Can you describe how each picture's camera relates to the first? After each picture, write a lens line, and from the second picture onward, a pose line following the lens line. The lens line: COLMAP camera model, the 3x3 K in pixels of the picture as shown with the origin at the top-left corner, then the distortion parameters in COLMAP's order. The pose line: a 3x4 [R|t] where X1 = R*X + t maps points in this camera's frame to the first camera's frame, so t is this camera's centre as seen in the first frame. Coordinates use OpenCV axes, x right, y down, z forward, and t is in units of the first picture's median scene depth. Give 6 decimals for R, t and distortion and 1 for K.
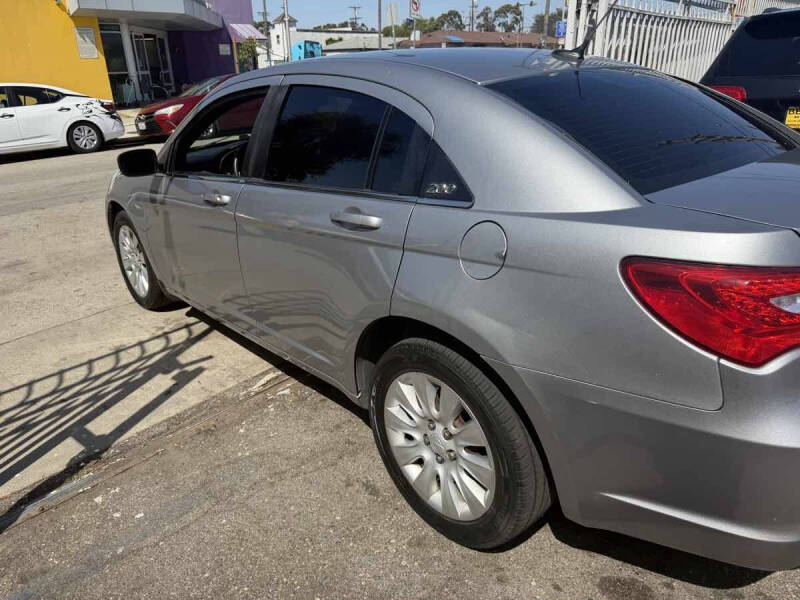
lens RADIAL K [[554.4, 0, 388.8], [0, 554.4, 301.5], [0, 0, 1]] dist [0.045713, -0.051553]
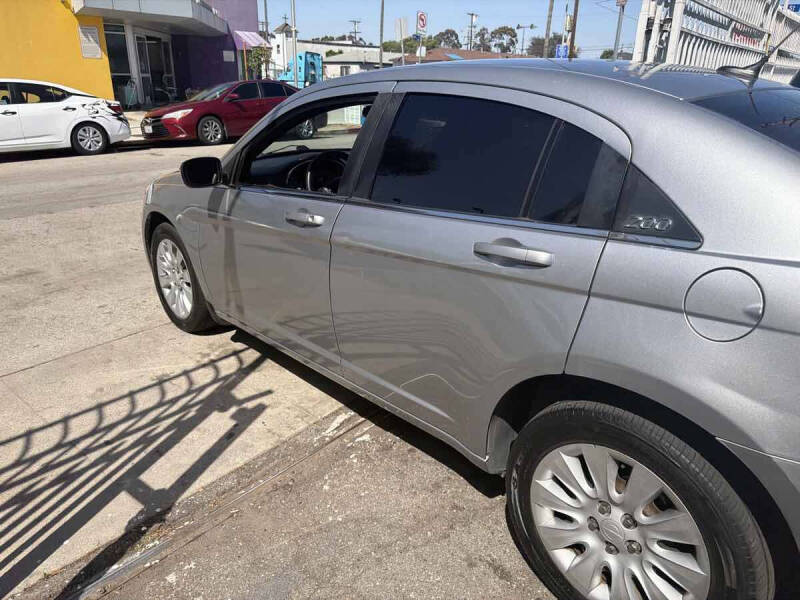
lens RADIAL K [[554.8, 0, 400.0], [0, 554.8, 300.0], [0, 0, 1]] dist [0.049419, -0.055244]
pose [[0.998822, 0.031313, 0.037070, -0.139589], [-0.030363, 0.999203, -0.025931, -0.028116], [-0.037852, 0.024775, 0.998976, 0.093128]]
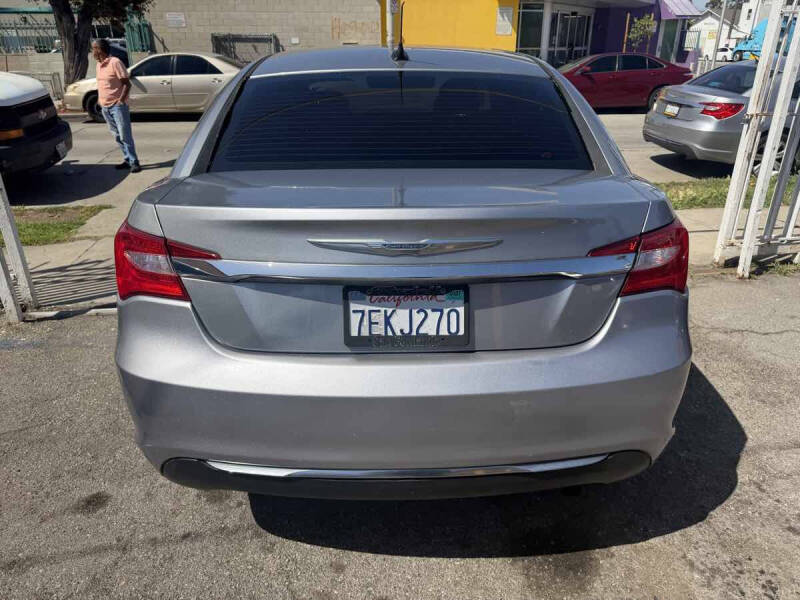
lens RADIAL K [[564.9, 0, 409.8], [0, 564.9, 298.7], [0, 0, 1]] dist [-0.003491, -0.001711]
pose [[0.773429, 0.279116, -0.569124, 0.632828], [-0.262586, 0.958256, 0.113108, -0.070511], [0.576937, 0.061963, 0.814435, 0.086965]]
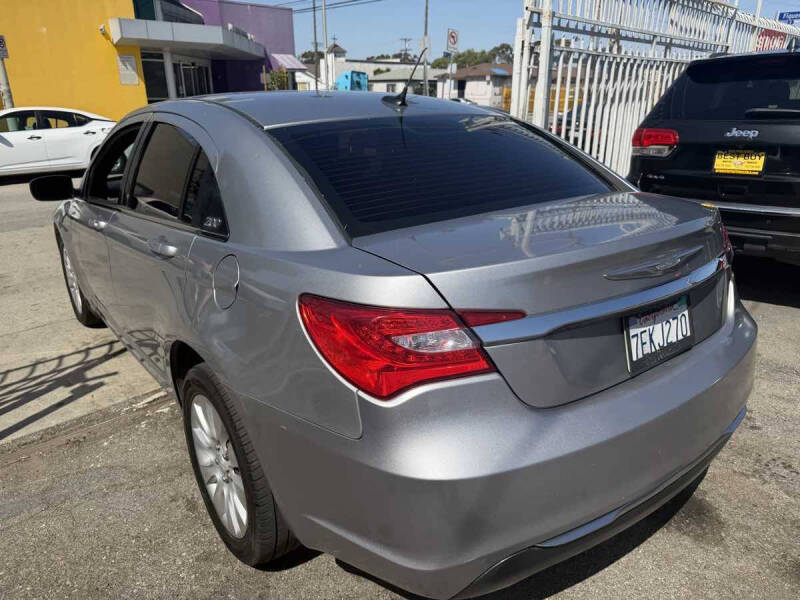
lens RADIAL K [[558.4, 0, 397.9], [0, 558.4, 314.3], [0, 0, 1]] dist [0.001406, -0.002492]
pose [[0.997579, 0.043428, -0.054318, 0.243600], [-0.044878, 0.998660, -0.025762, -0.007127], [0.053126, 0.028137, 0.998191, -0.022247]]
